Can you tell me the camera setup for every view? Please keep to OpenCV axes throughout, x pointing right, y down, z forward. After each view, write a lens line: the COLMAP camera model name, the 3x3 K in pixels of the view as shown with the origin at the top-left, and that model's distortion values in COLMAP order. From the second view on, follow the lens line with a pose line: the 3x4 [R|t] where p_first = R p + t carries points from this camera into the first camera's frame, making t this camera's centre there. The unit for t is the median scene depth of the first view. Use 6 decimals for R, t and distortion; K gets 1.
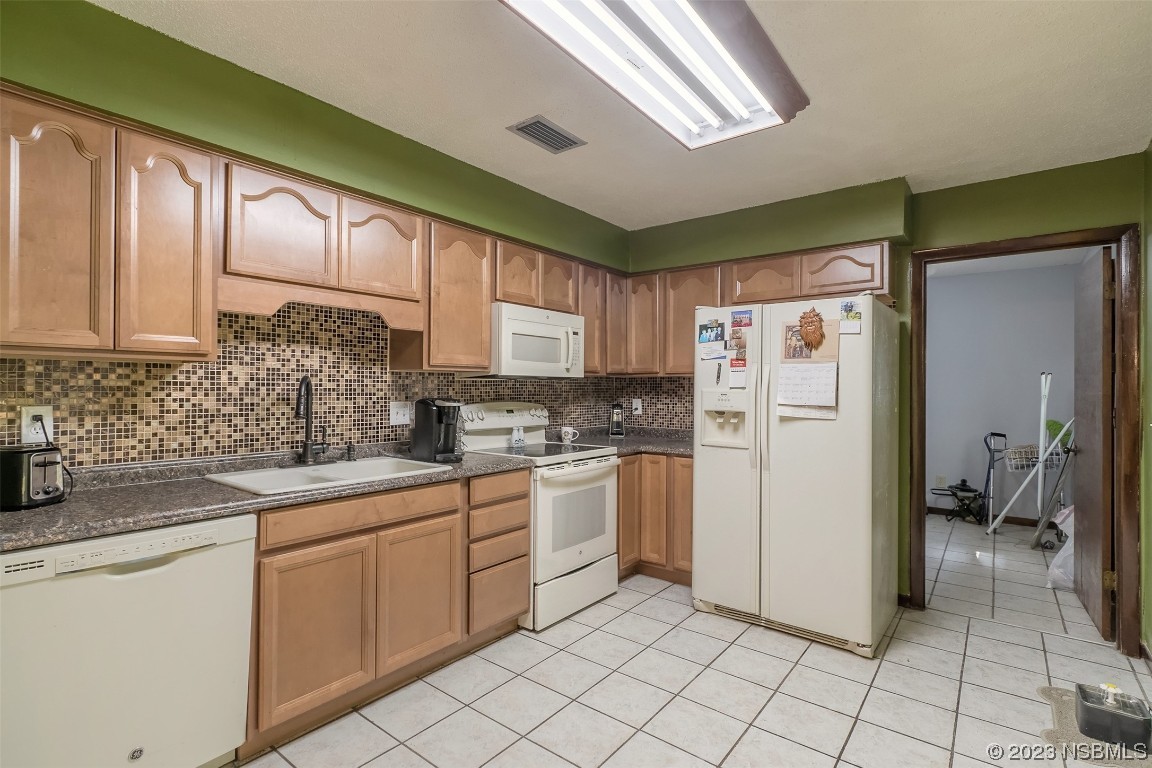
lens RADIAL K [[562.8, 0, 558.3], [0, 562.8, 383.7], [0, 0, 1]] dist [0.004822, -0.006579]
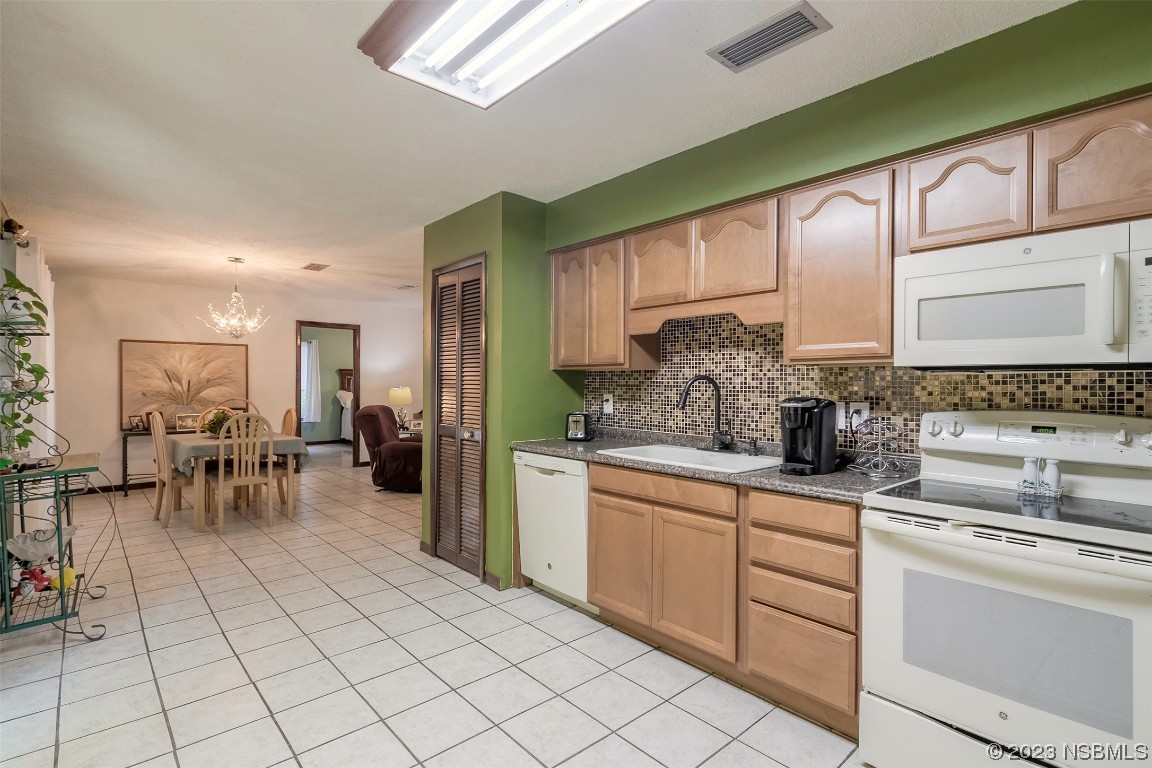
lens RADIAL K [[562.8, 0, 558.3], [0, 562.8, 383.7], [0, 0, 1]] dist [0.004822, -0.006579]
pose [[-0.200254, -0.007924, -0.979712, 0.722604], [-0.001507, 0.999969, -0.007780, 0.012480], [0.979743, -0.000081, -0.200260, 0.847611]]
